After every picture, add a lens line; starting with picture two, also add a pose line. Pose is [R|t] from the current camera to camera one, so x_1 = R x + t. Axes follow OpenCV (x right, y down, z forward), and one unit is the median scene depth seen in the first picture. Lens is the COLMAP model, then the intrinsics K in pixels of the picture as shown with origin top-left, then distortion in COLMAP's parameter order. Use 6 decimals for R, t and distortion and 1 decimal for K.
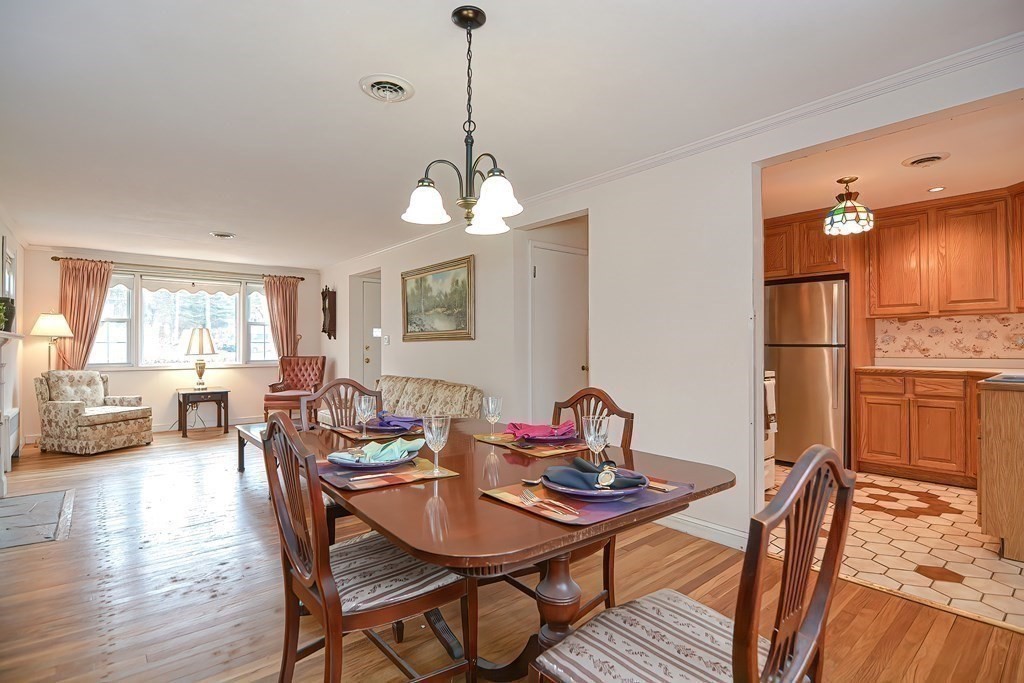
lens RADIAL K [[498.9, 0, 515.4], [0, 498.9, 342.1], [0, 0, 1]] dist [-0.000502, -0.013429]
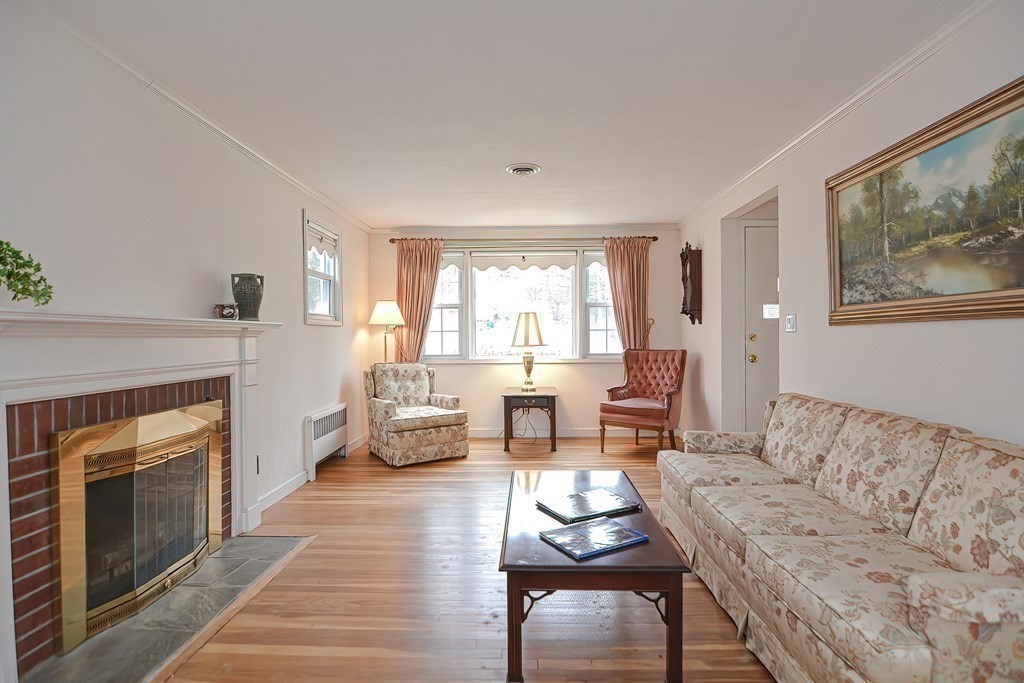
lens RADIAL K [[517.6, 0, 512.0], [0, 517.6, 341.5], [0, 0, 1]] dist [0.000590, -0.016216]
pose [[0.744790, 0.005861, -0.667273, -0.129409], [0.009684, 0.999761, 0.019590, 0.002096], [0.667229, -0.021052, 0.744555, 0.455806]]
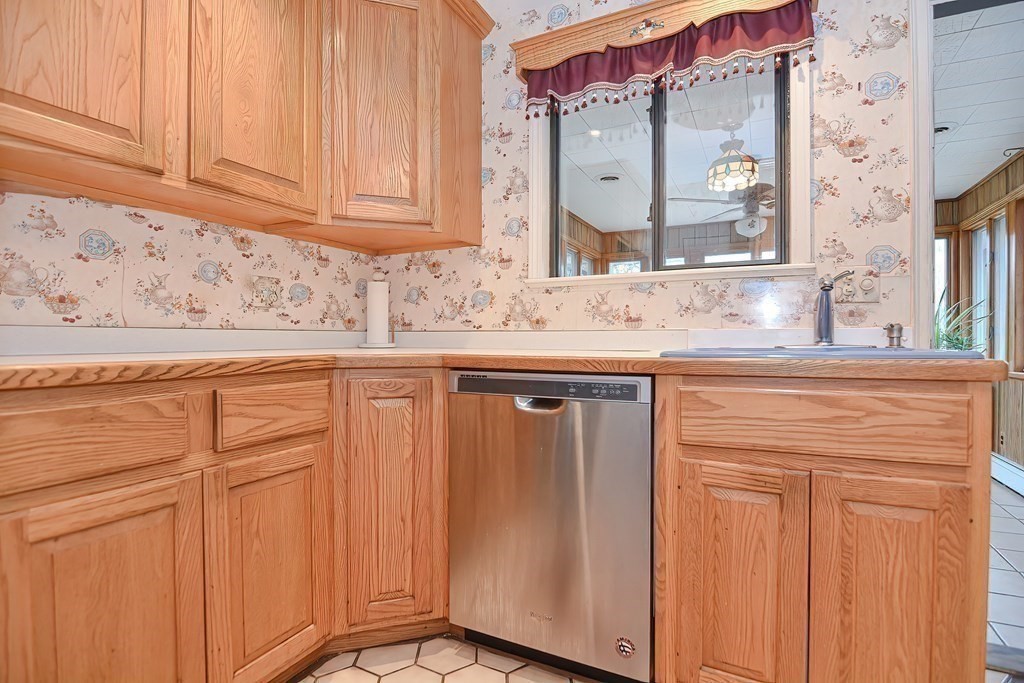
lens RADIAL K [[498.9, 0, 515.4], [0, 498.9, 342.1], [0, 0, 1]] dist [-0.000502, -0.013429]
pose [[-0.388603, 0.000979, 0.921405, 0.358627], [-0.004638, 0.999985, -0.003019, 0.033757], [-0.921394, -0.005446, -0.388592, 0.704836]]
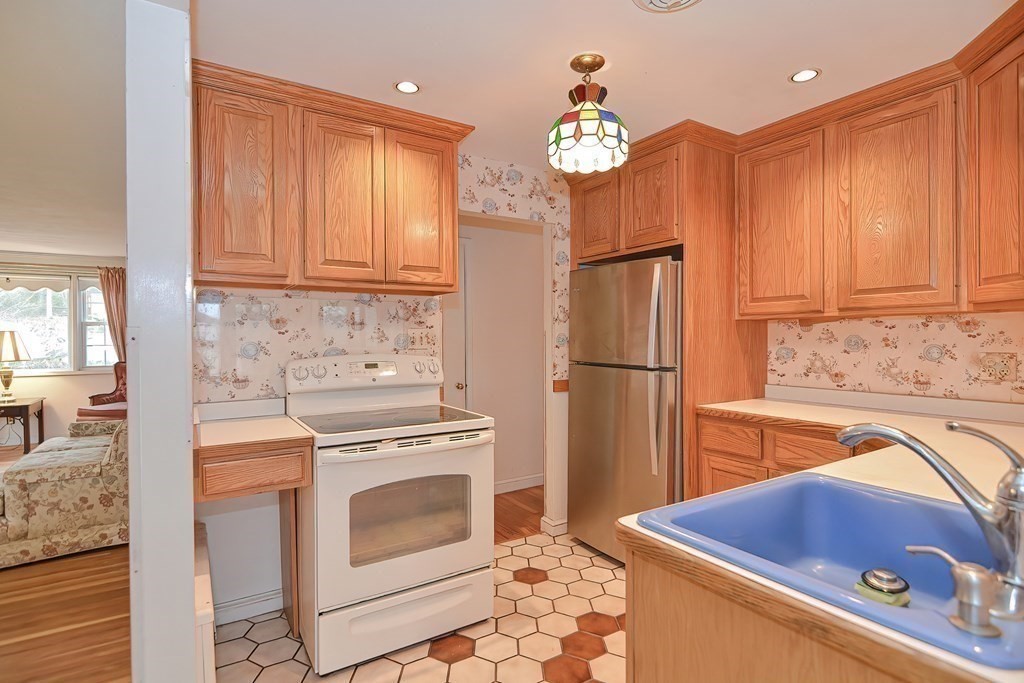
lens RADIAL K [[514.9, 0, 512.0], [0, 514.9, 341.5], [0, 0, 1]] dist [0.007808, -0.011756]
pose [[0.990218, -0.000068, -0.139529, 0.439132], [0.002768, 0.999813, 0.019162, -0.029202], [0.139502, -0.019361, 0.990033, 0.293988]]
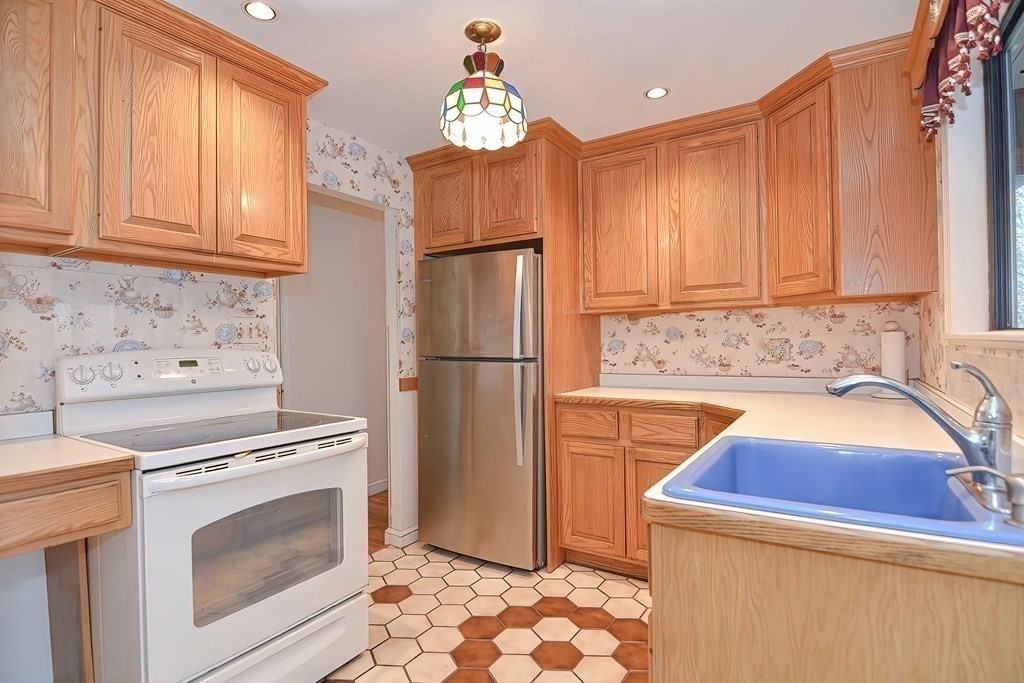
lens RADIAL K [[510.6, 0, 516.7], [0, 510.6, 343.7], [0, 0, 1]] dist [-0.001957, -0.013281]
pose [[0.955055, -0.009956, 0.296262, 0.361055], [0.007471, 0.999927, 0.009519, -0.013900], [-0.296335, -0.006878, 0.955059, 0.332434]]
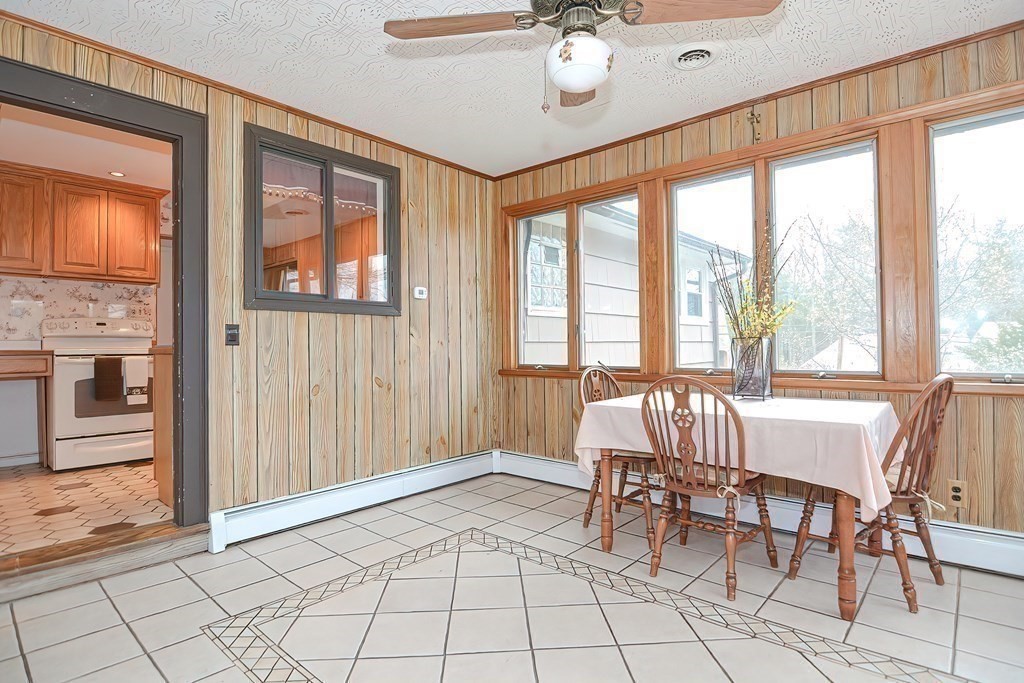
lens RADIAL K [[517.6, 0, 512.0], [0, 517.6, 341.5], [0, 0, 1]] dist [0.000590, -0.016216]
pose [[0.990159, -0.003515, 0.139905, 0.772579], [0.003839, 0.999991, -0.002042, 0.033111], [-0.139897, 0.002559, 0.990163, -0.149767]]
